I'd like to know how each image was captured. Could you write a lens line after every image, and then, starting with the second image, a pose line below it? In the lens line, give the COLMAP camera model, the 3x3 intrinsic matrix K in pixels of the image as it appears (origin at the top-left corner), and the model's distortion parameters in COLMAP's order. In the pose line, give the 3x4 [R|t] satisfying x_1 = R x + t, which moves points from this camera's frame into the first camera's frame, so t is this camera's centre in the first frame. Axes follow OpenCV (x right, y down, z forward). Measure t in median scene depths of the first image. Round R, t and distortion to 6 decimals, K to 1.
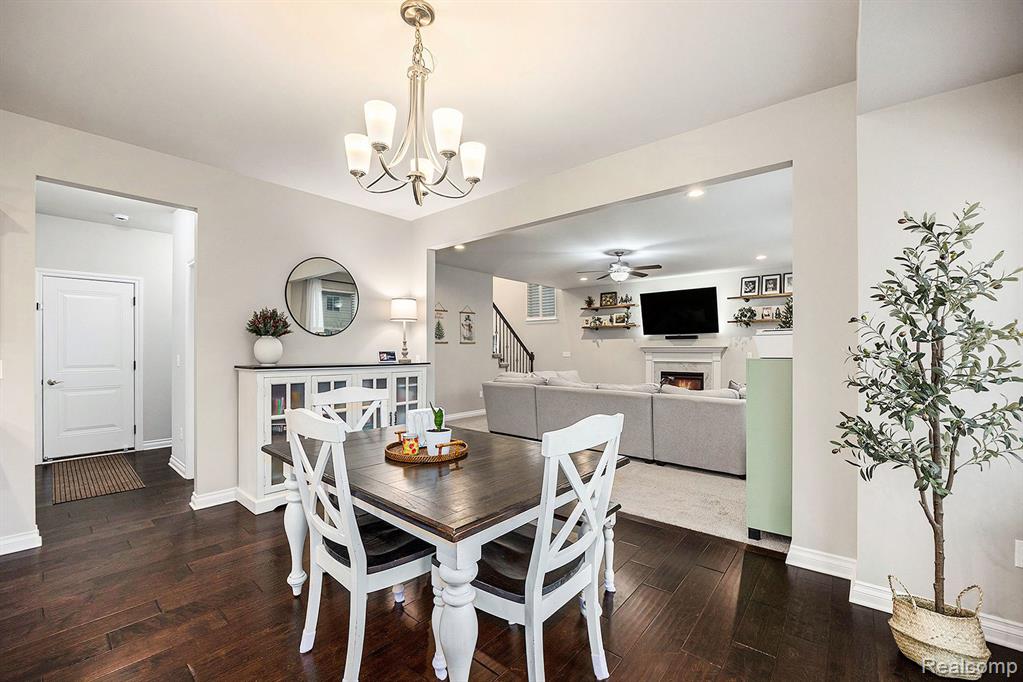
lens RADIAL K [[416.2, 0, 524.3], [0, 416.2, 352.2], [0, 0, 1]] dist [-0.023985, 0.002208]
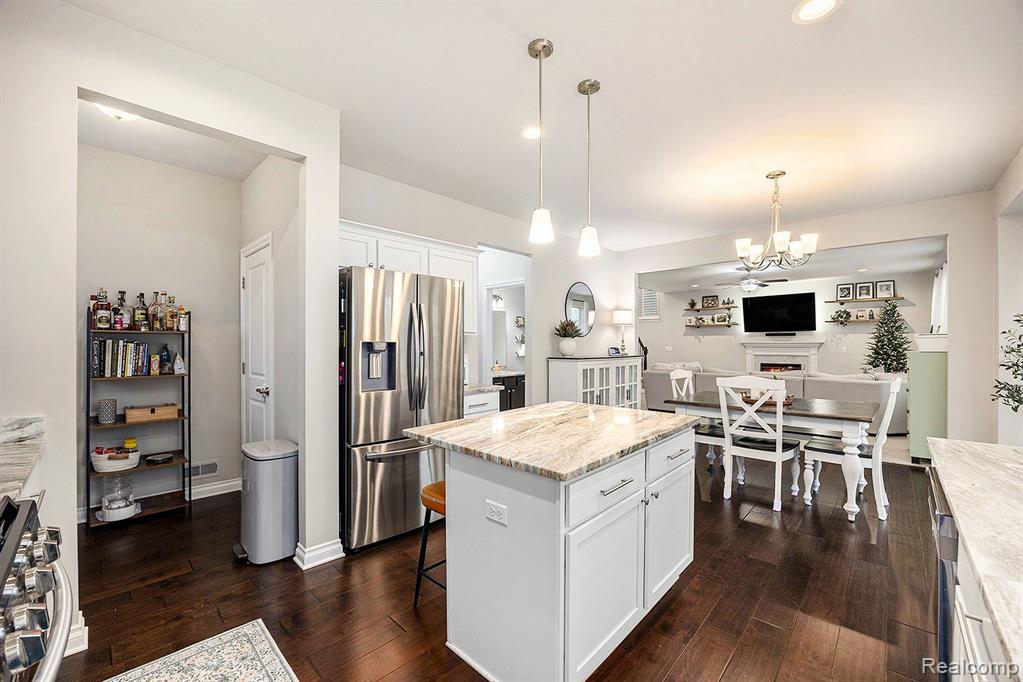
lens RADIAL K [[416.2, 0, 508.6], [0, 416.2, 348.2], [0, 0, 1]] dist [-0.023985, 0.002208]
pose [[0.996907, -0.000465, -0.078588, -0.317518], [0.000911, 0.999984, 0.005640, -0.003801], [0.078584, -0.005694, 0.996891, -0.249884]]
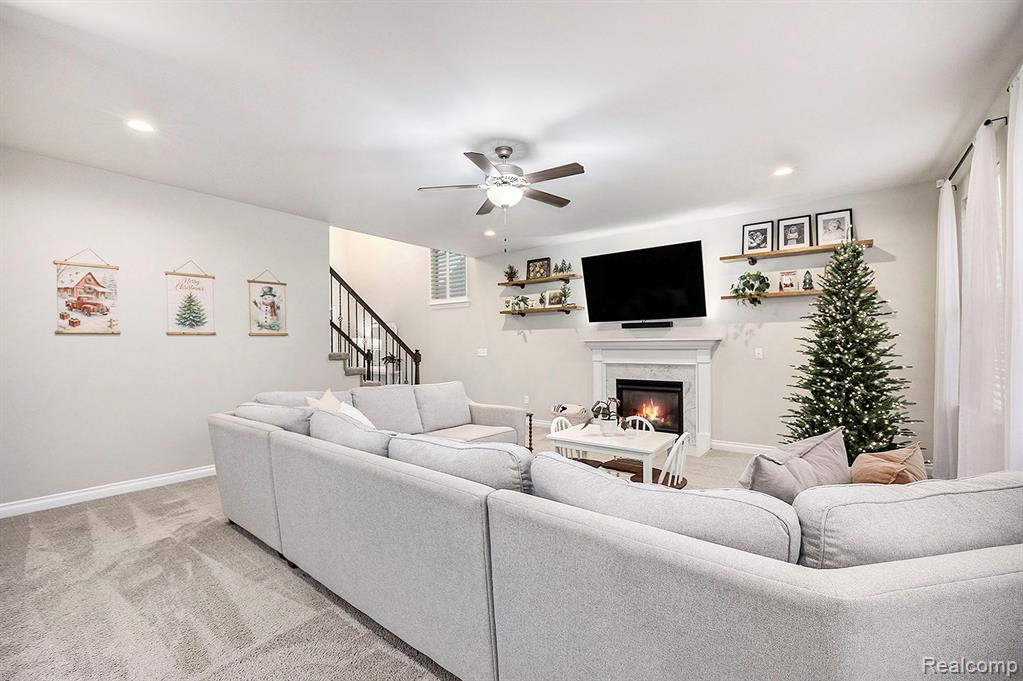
lens RADIAL K [[416.2, 0, 510.4], [0, 416.2, 341.6], [0, 0, 1]] dist [-0.023985, 0.002208]
pose [[0.999975, -0.005110, 0.004970, 0.177215], [0.005185, 0.999871, -0.015224, -0.002530], [-0.004892, 0.015250, 0.999872, 0.390395]]
